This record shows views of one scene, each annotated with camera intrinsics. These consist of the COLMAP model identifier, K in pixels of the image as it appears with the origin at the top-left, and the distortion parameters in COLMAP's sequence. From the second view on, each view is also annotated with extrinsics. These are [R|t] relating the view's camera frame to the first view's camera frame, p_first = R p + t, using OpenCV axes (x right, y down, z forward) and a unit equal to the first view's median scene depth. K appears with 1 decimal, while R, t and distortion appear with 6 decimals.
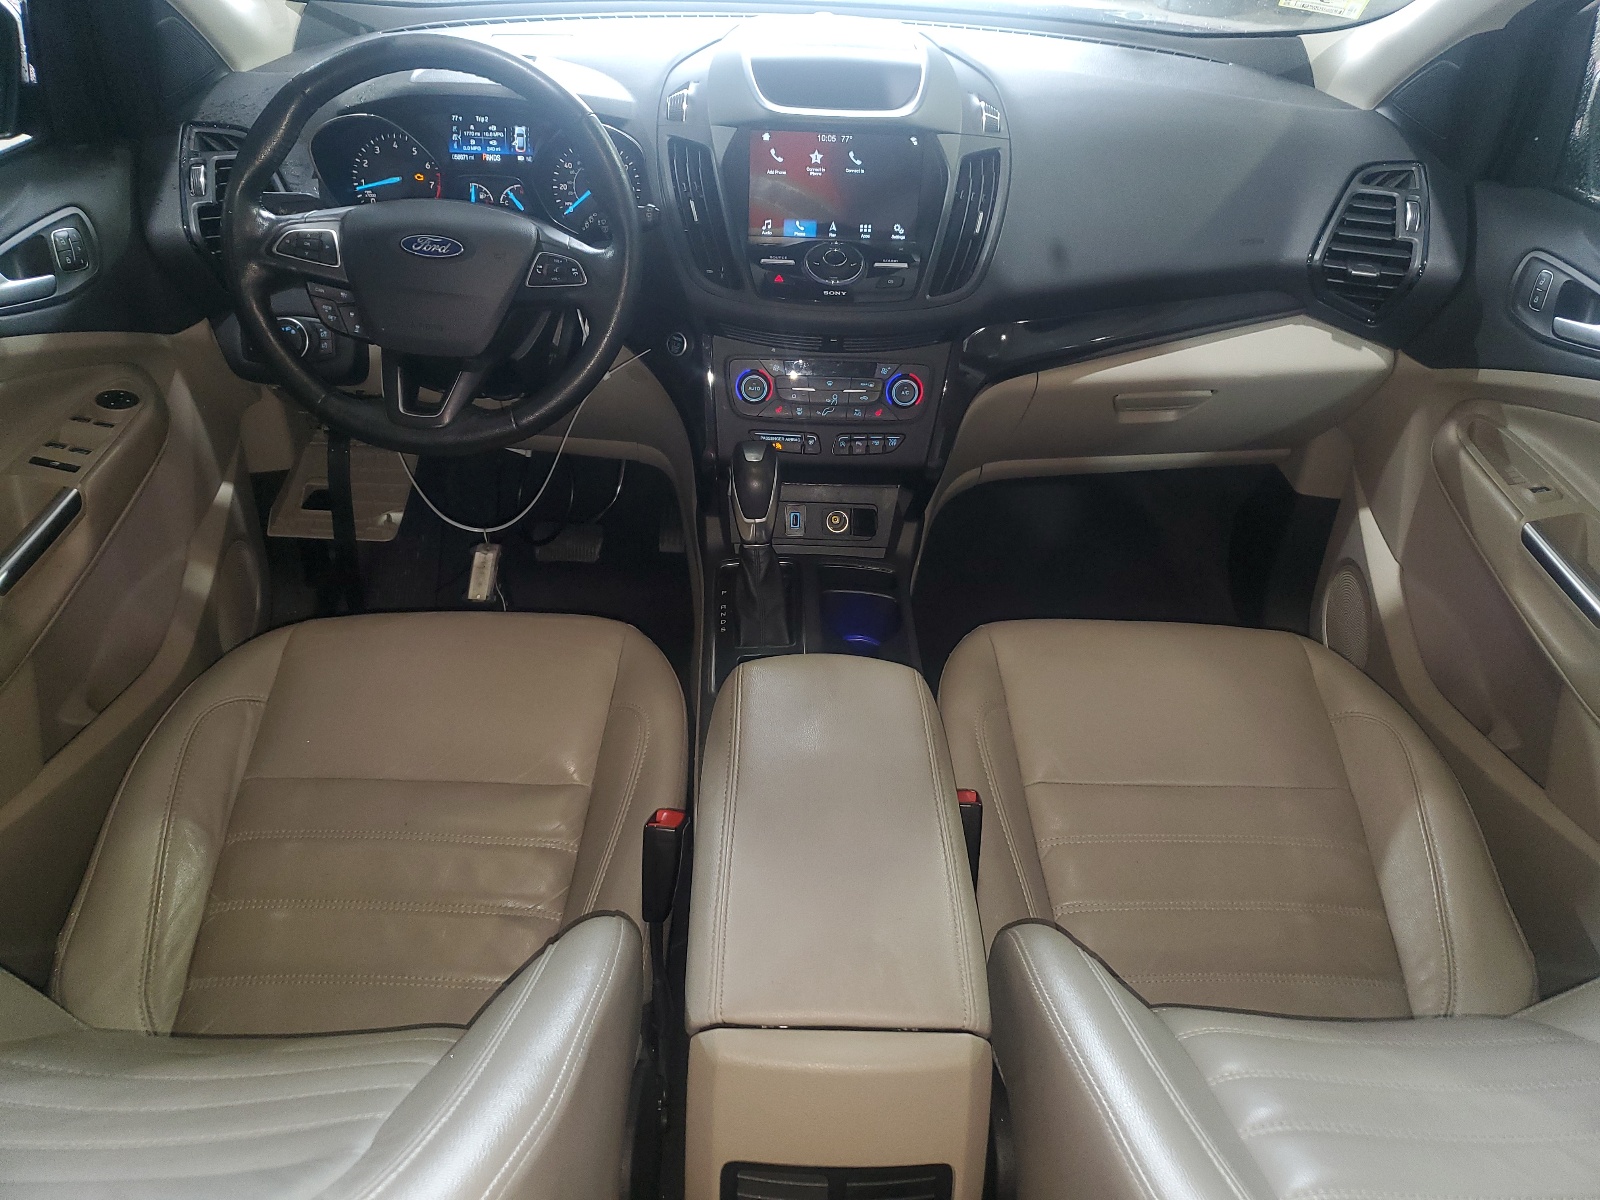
lens RADIAL K [[1237.6, 0, 800.0], [0, 1237.6, 600.0], [0, 0, 1]] dist [-0.004826, -0.002575]
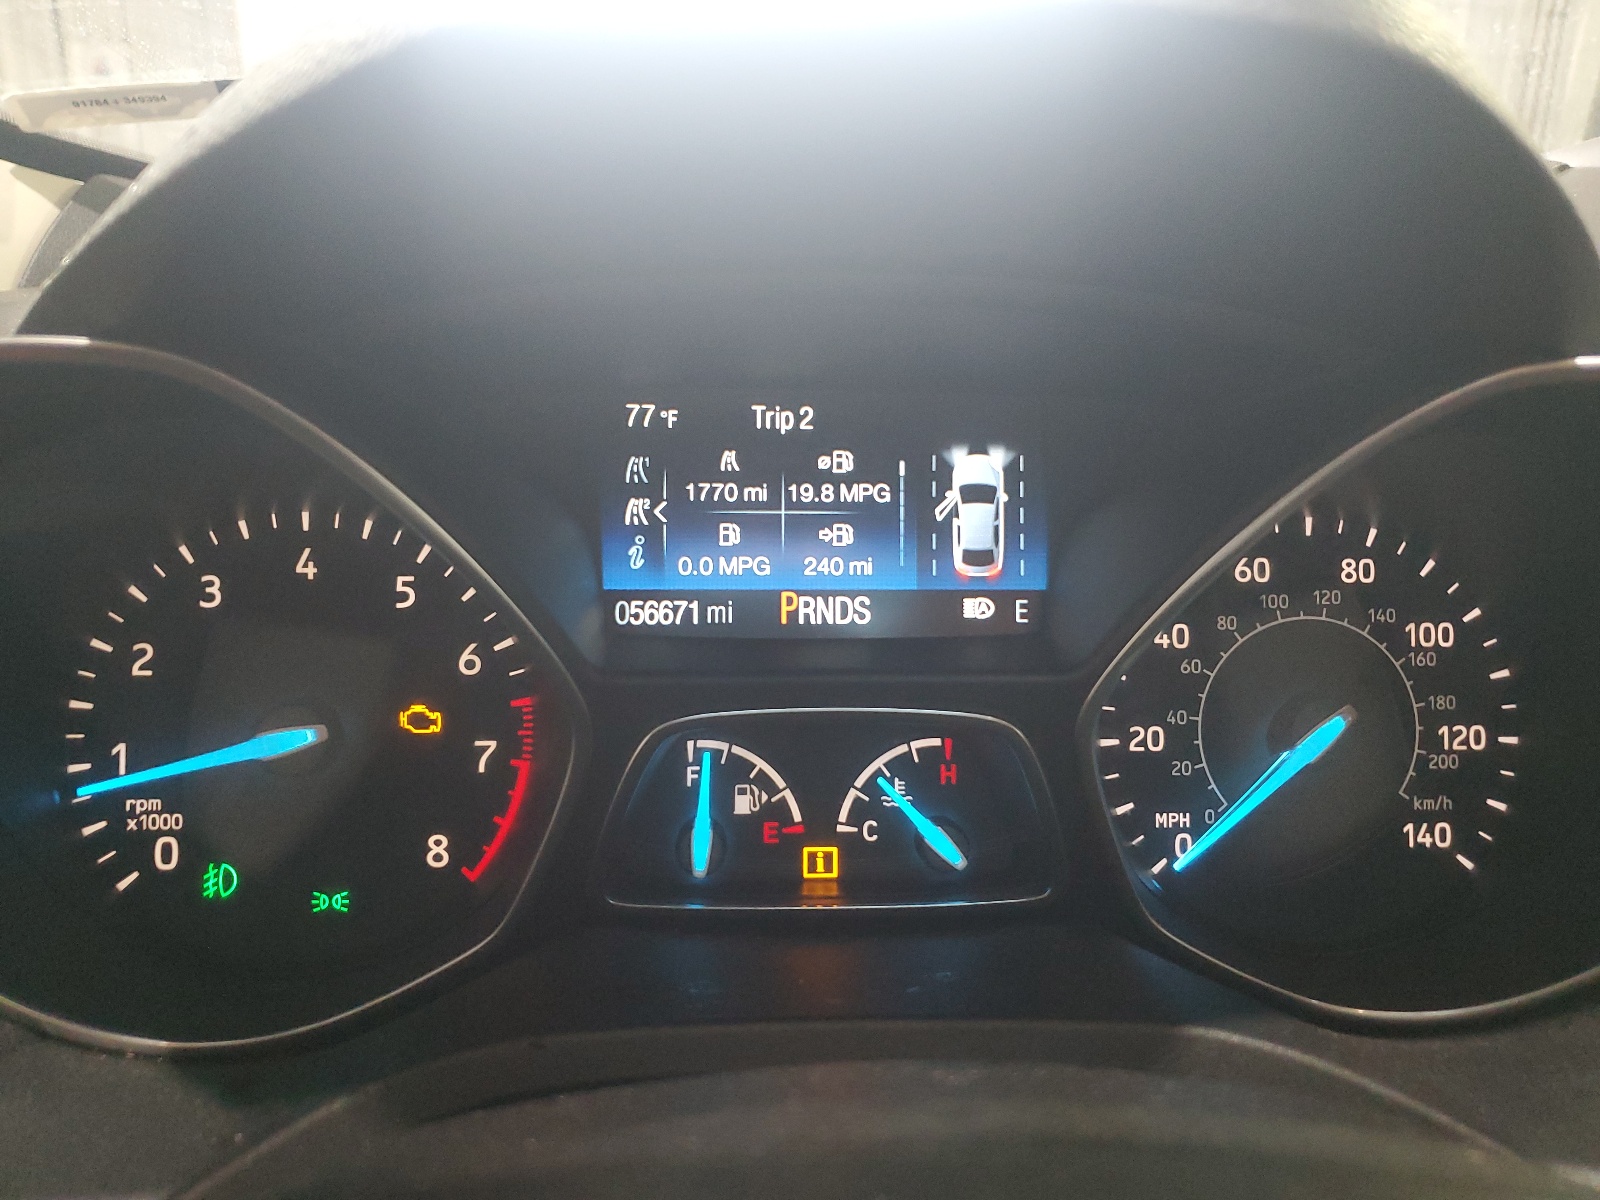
lens RADIAL K [[1419.4, 0, 800.0], [0, 1419.4, 600.0], [0, 0, 1]] dist [-0.005113, -0.002703]
pose [[0.999250, -0.032666, 0.020799, -0.257412], [0.037818, 0.938718, -0.342606, -0.286258], [-0.008333, 0.343136, 0.939249, 0.798897]]
